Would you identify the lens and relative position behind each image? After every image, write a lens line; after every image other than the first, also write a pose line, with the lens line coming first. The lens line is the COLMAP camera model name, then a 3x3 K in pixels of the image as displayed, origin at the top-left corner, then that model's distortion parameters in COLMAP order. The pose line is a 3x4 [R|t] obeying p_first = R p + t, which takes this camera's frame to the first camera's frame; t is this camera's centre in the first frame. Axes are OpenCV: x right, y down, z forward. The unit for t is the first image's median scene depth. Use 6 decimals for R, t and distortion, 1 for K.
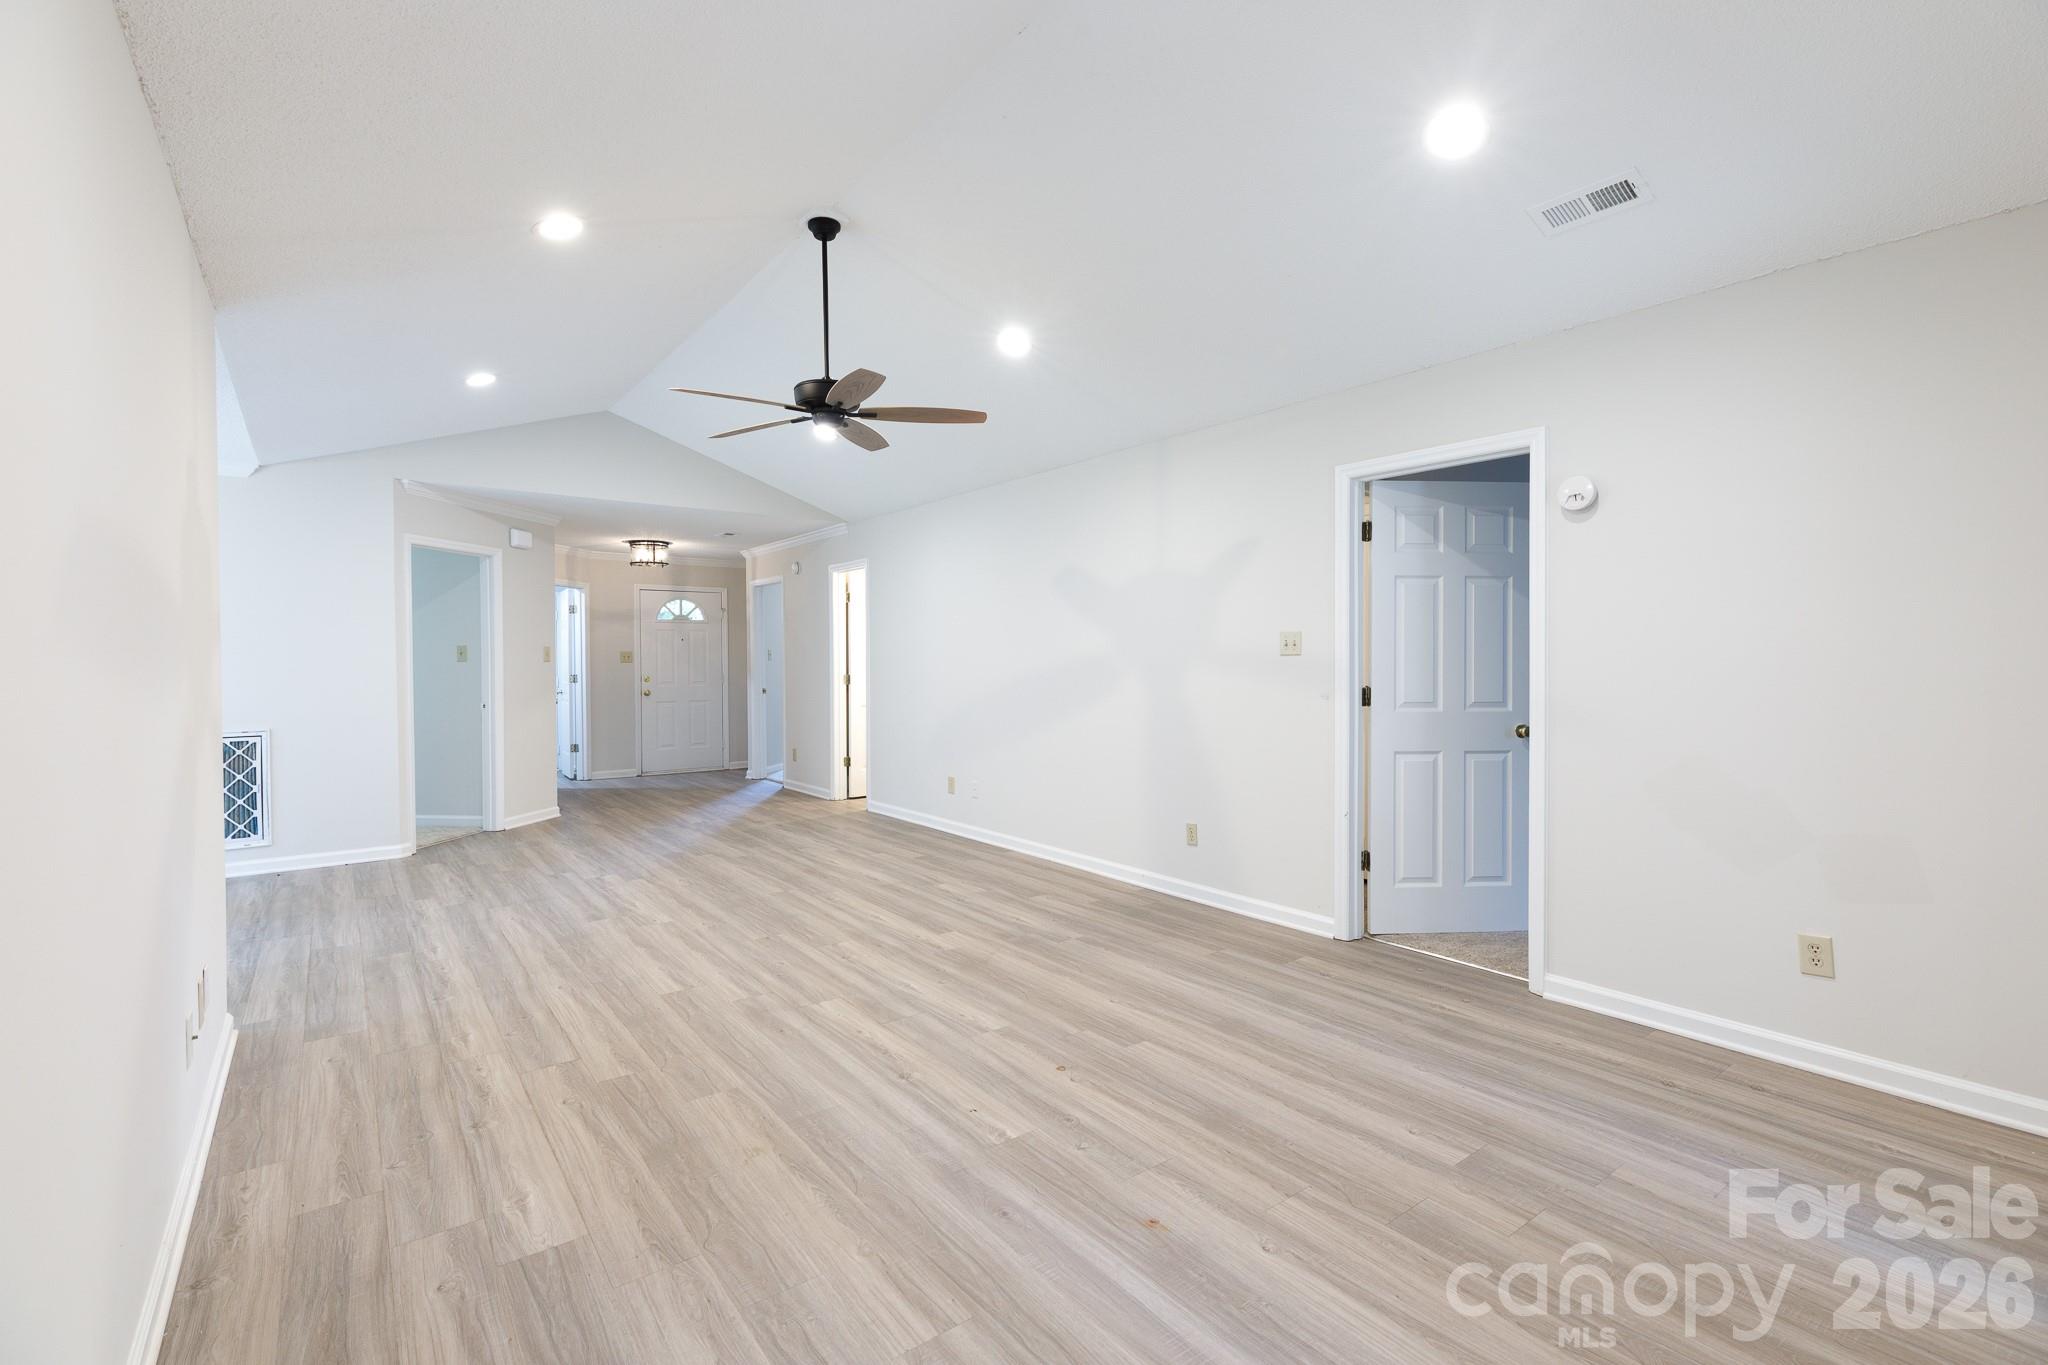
lens RADIAL K [[915.5, 0, 1025.8], [0, 915.5, 670.3], [0, 0, 1]] dist [0.002790, 0.000632]
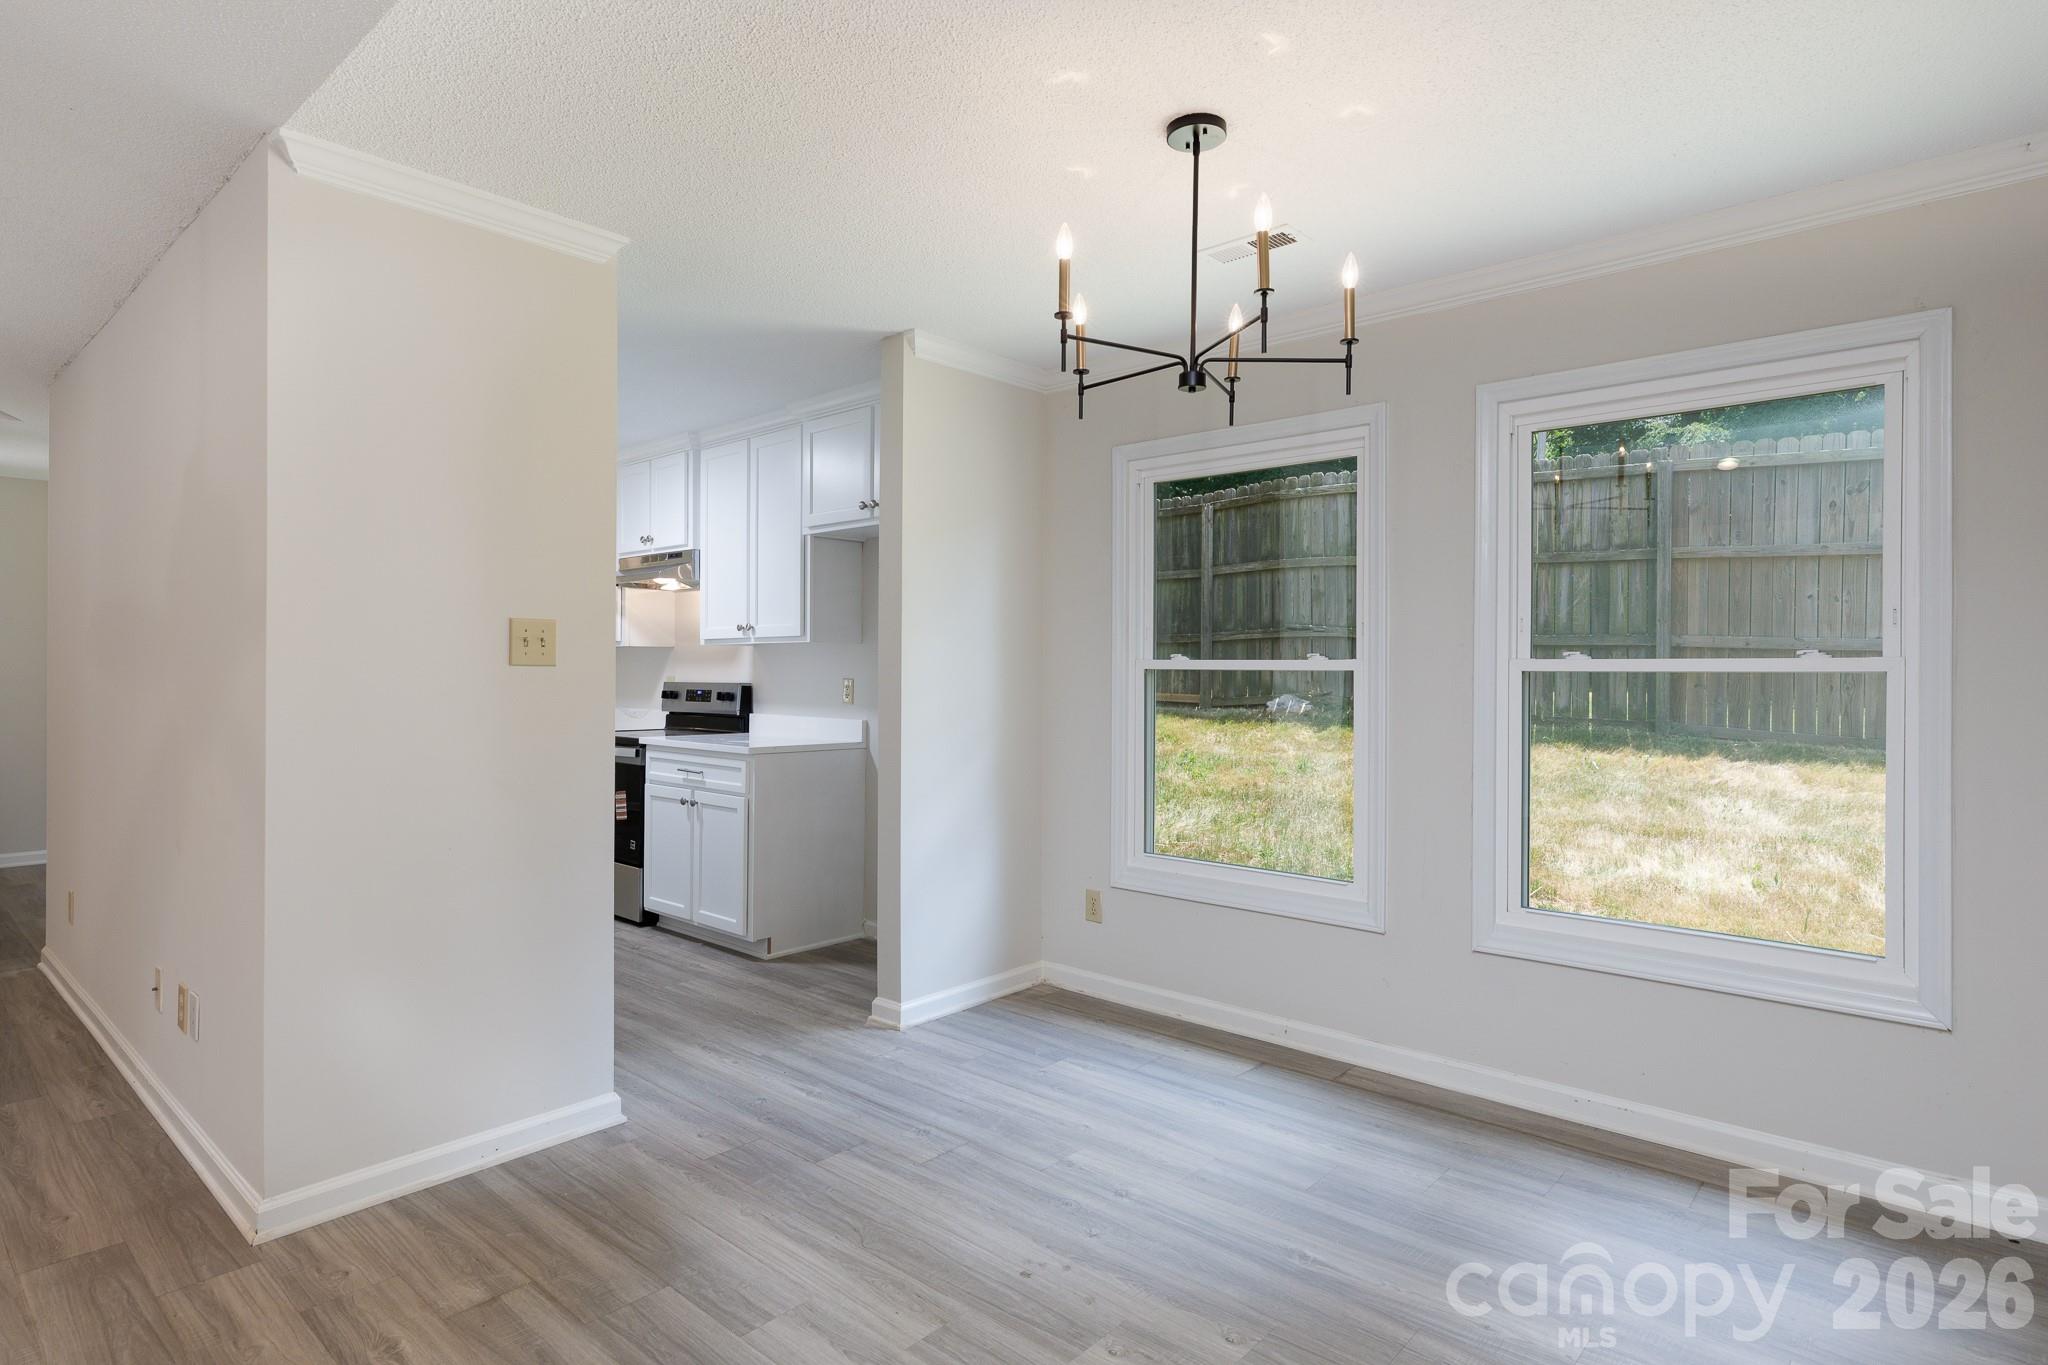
lens RADIAL K [[1082.8, 0, 1020.4], [0, 1082.8, 669.9], [0, 0, 1]] dist [0.003954, -0.000636]
pose [[-0.982427, 0.002642, -0.186627, -1.034179], [0.000272, 0.999919, 0.012723, -0.011140], [0.186645, 0.012448, -0.982349, 1.526747]]
